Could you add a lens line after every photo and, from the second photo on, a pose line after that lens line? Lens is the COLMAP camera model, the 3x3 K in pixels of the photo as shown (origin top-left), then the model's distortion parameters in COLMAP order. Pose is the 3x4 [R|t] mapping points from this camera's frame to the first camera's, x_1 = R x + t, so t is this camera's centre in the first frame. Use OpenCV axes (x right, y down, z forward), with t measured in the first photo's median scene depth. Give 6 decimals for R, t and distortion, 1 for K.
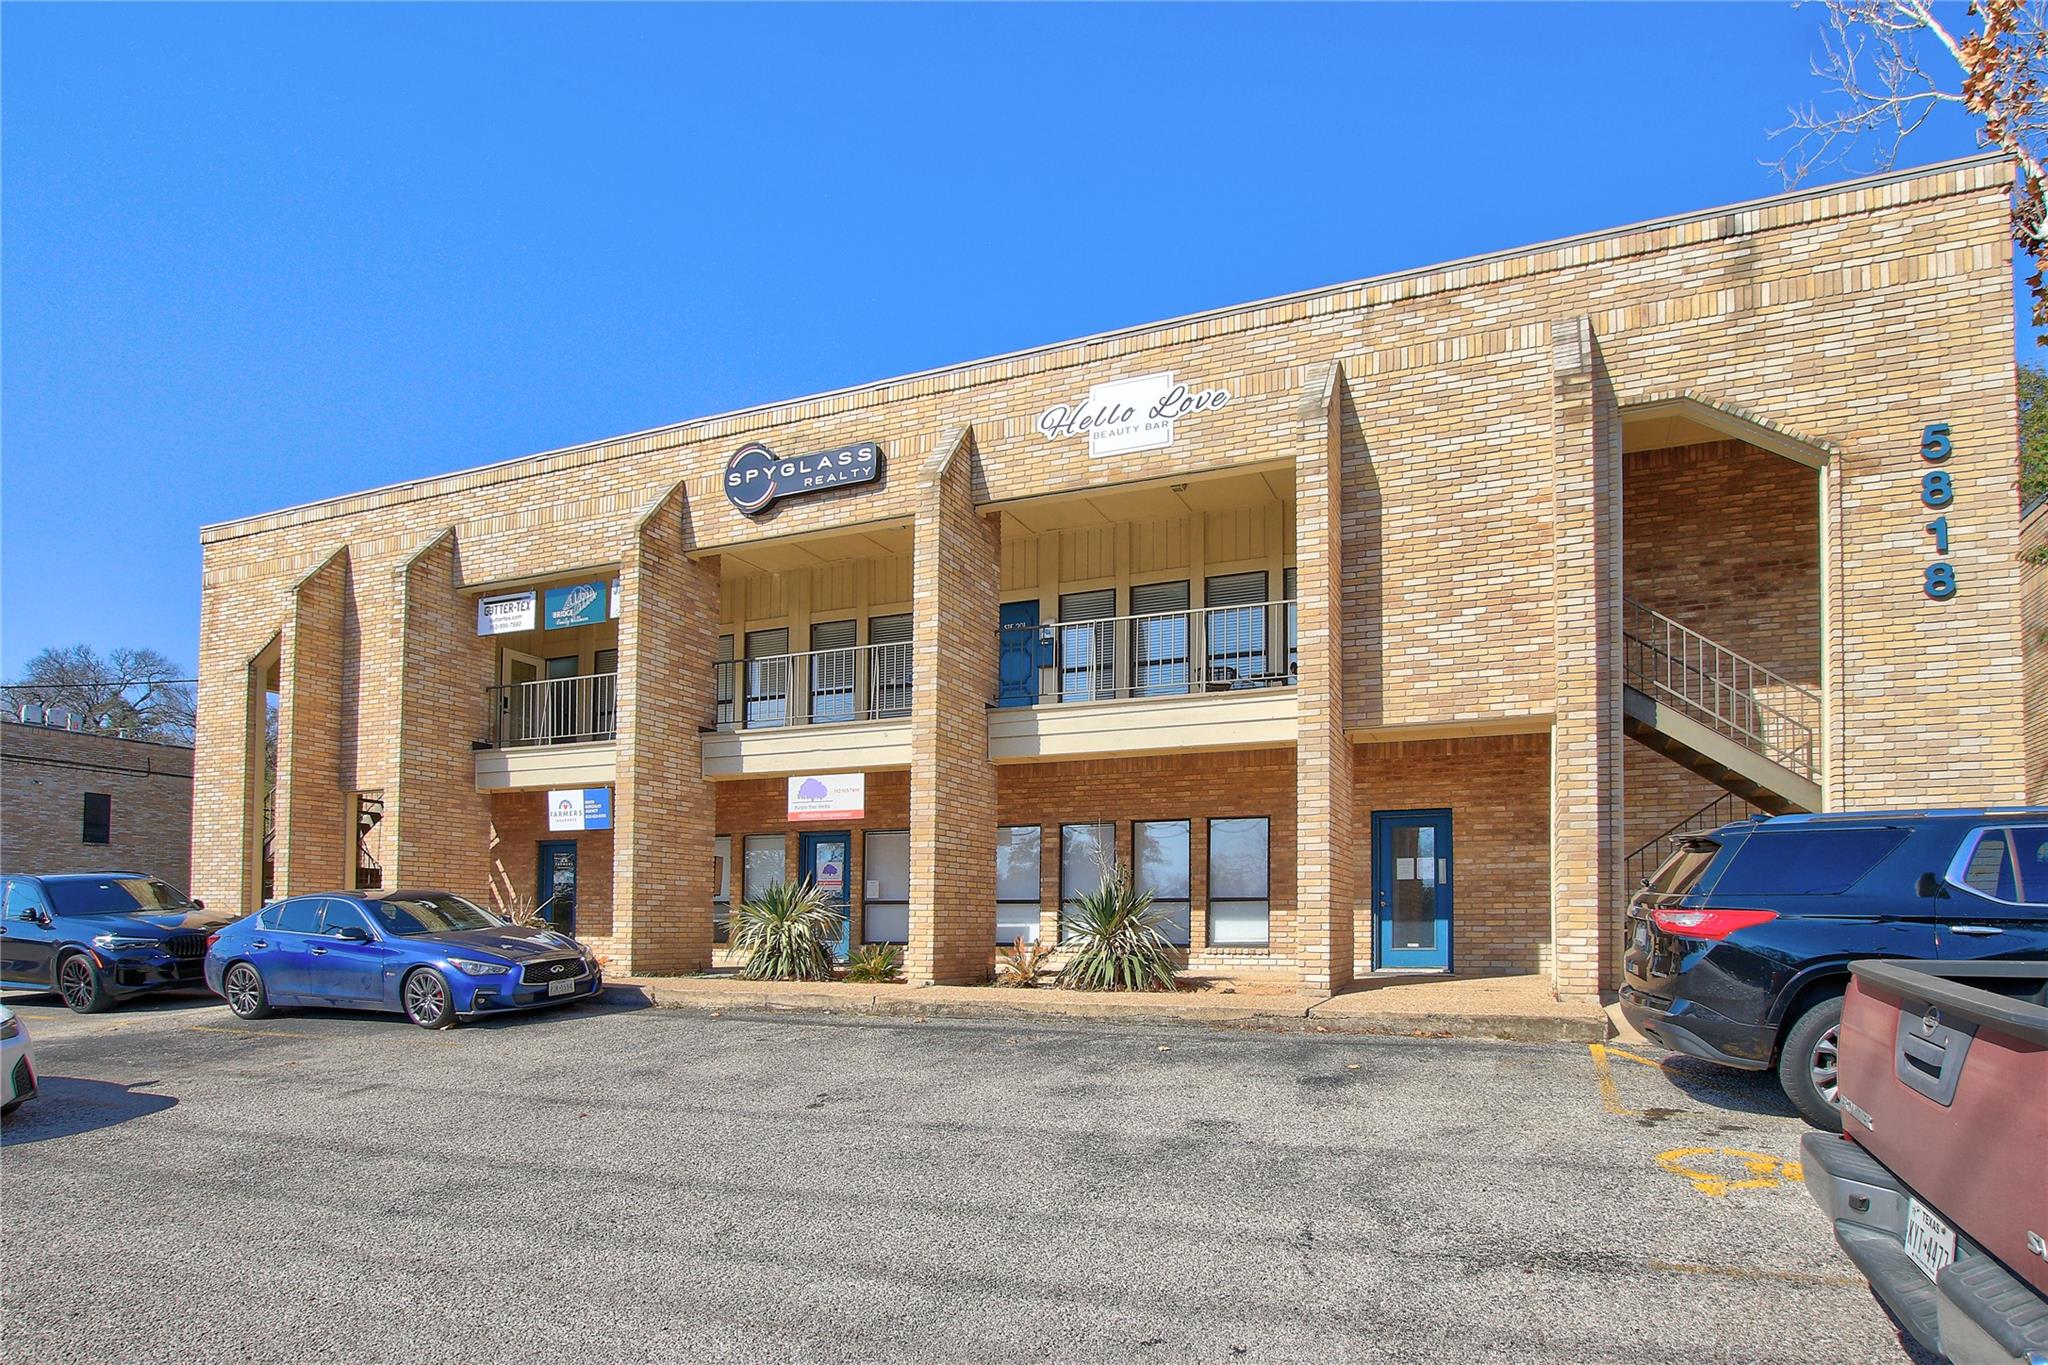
lens RADIAL K [[993.1, 0, 1174.0], [0, 993.1, 731.6], [0, 0, 1]] dist [-0.027305, 0.007254]
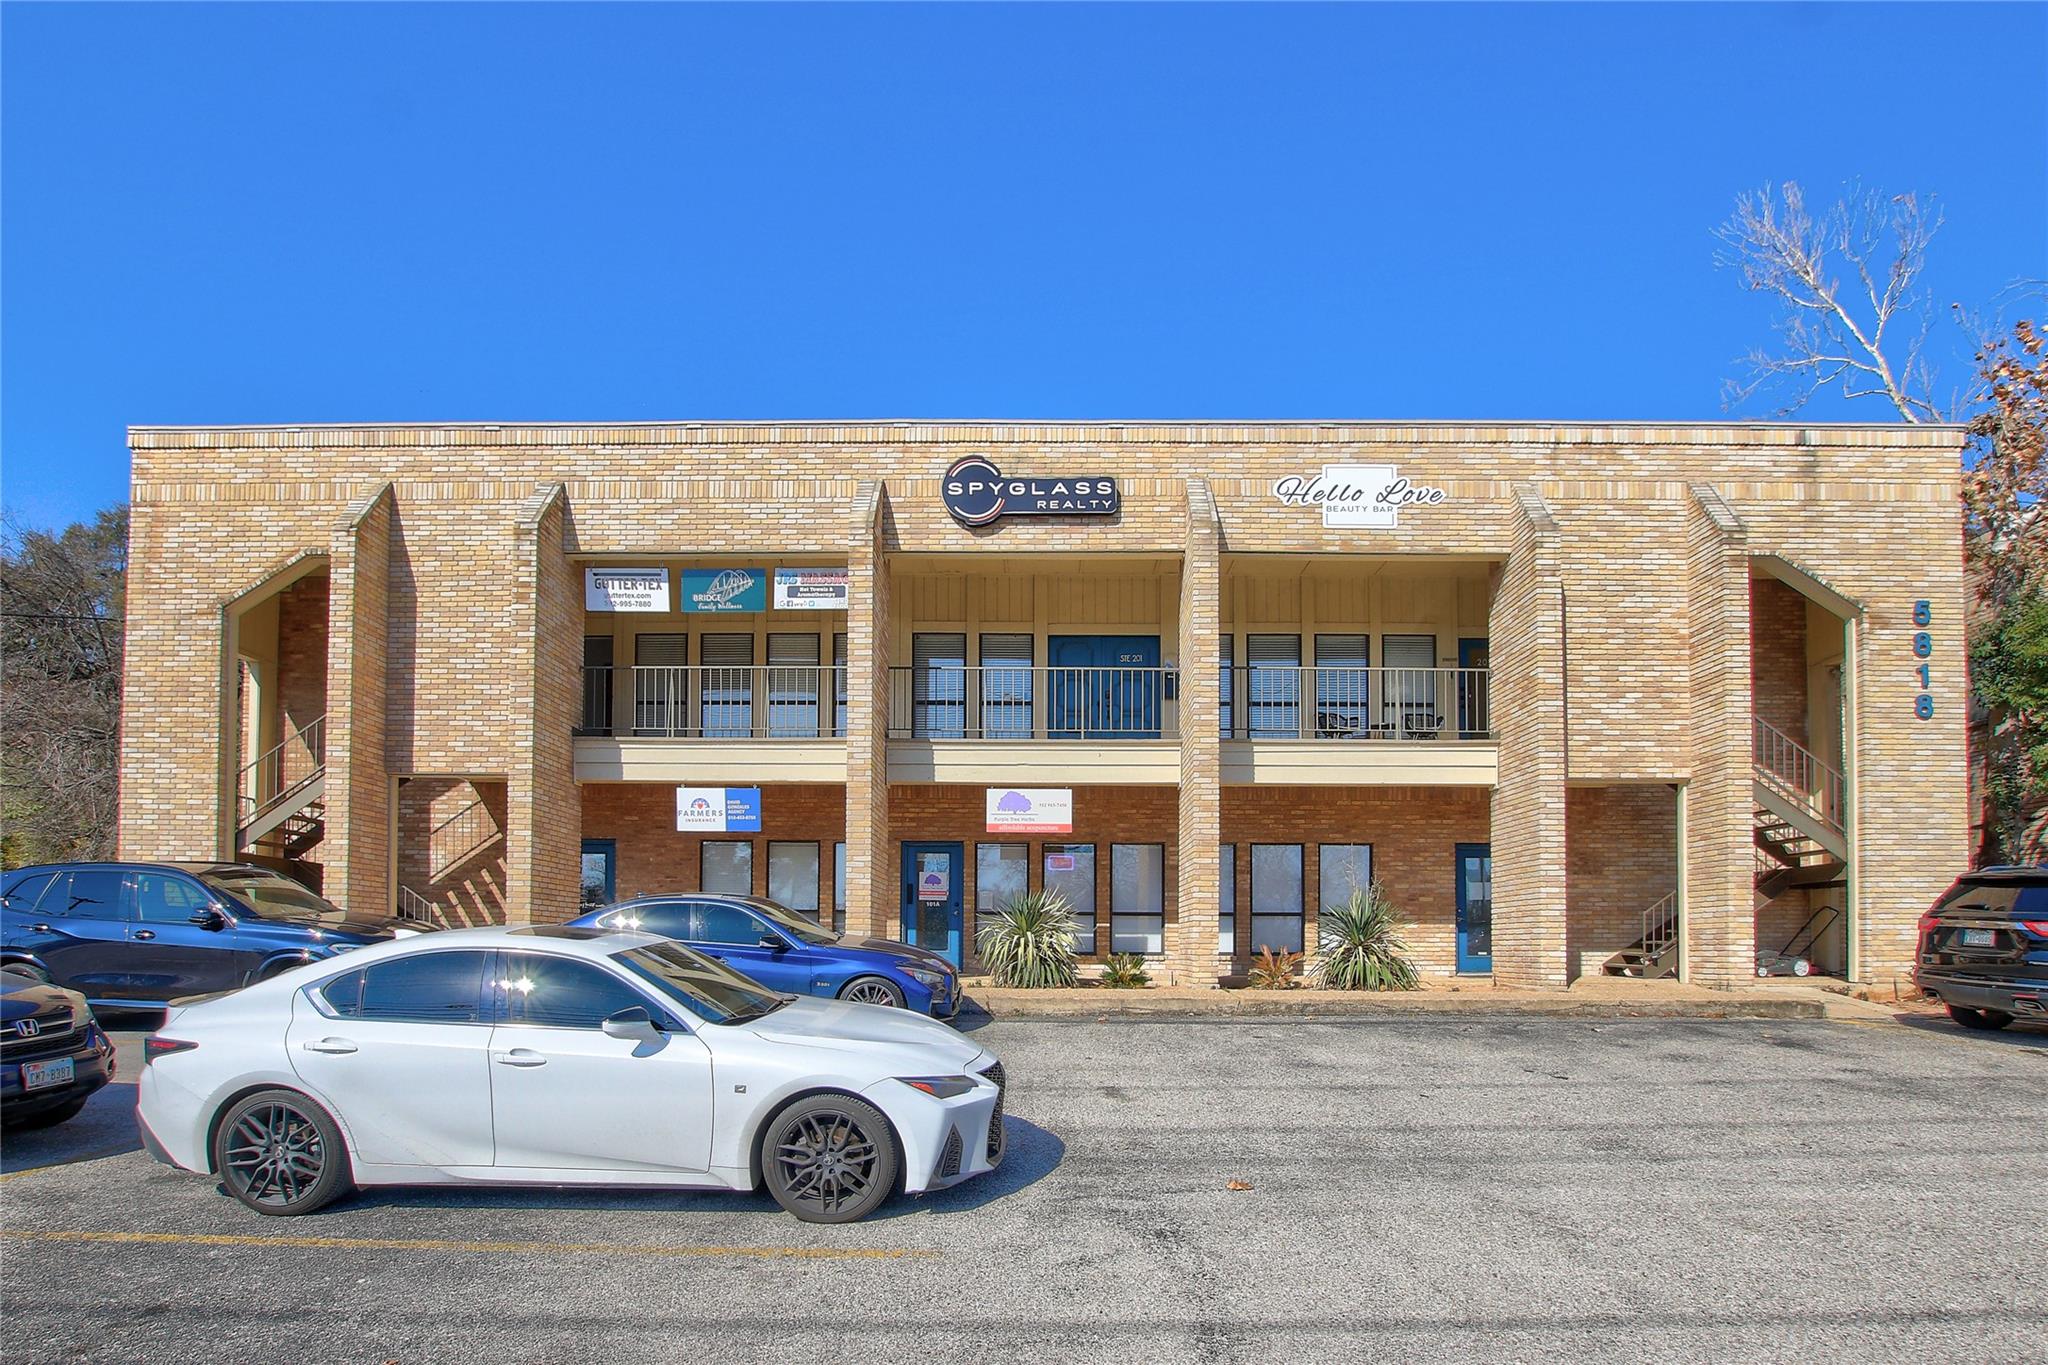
lens RADIAL K [[968.2, 0, 1019.6], [0, 968.2, 754.1], [0, 0, 1]] dist [-0.029184, 0.005754]
pose [[0.946213, 0.066643, 0.316606, -0.696208], [-0.067688, 0.997677, -0.007711, 0.016249], [-0.316385, -0.014135, 0.948526, 0.047723]]
